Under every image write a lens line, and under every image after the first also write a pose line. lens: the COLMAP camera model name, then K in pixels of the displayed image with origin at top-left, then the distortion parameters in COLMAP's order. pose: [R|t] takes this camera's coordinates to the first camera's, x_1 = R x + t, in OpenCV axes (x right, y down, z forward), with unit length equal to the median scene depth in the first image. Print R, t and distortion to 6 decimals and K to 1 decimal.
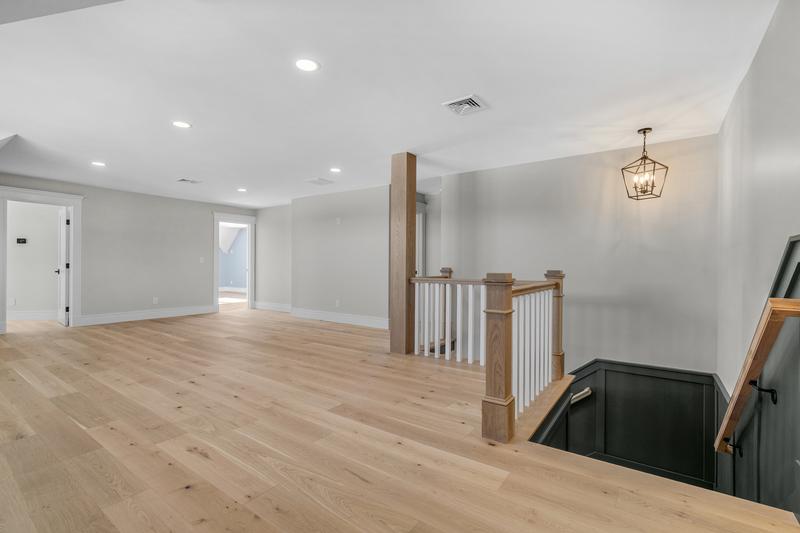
lens RADIAL K [[358.6, 0, 400.5], [0, 358.6, 265.8], [0, 0, 1]] dist [-0.001441, -0.000084]
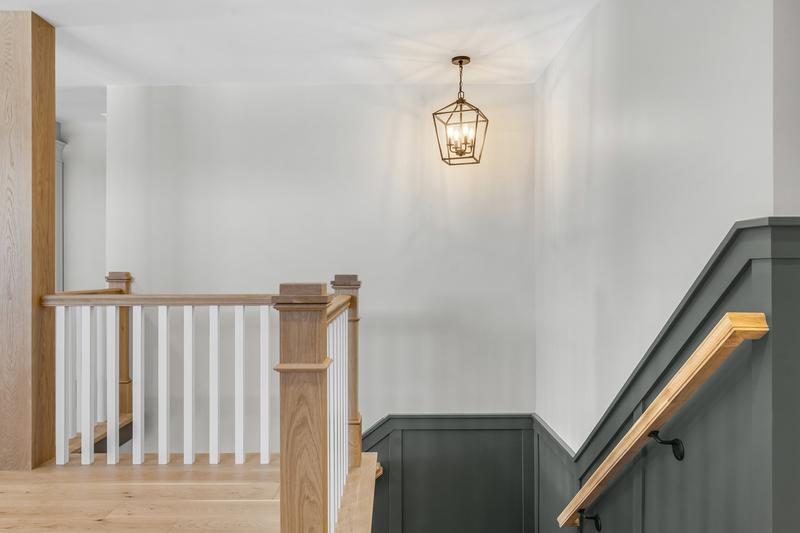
lens RADIAL K [[594.9, 0, 399.9], [0, 594.9, 265.4], [0, 0, 1]] dist [-0.004520, 0.001922]
pose [[0.821860, -0.006563, 0.569652, -0.032362], [0.008294, 0.999966, -0.000446, -0.000557], [-0.569629, 0.005091, 0.821886, 0.153173]]
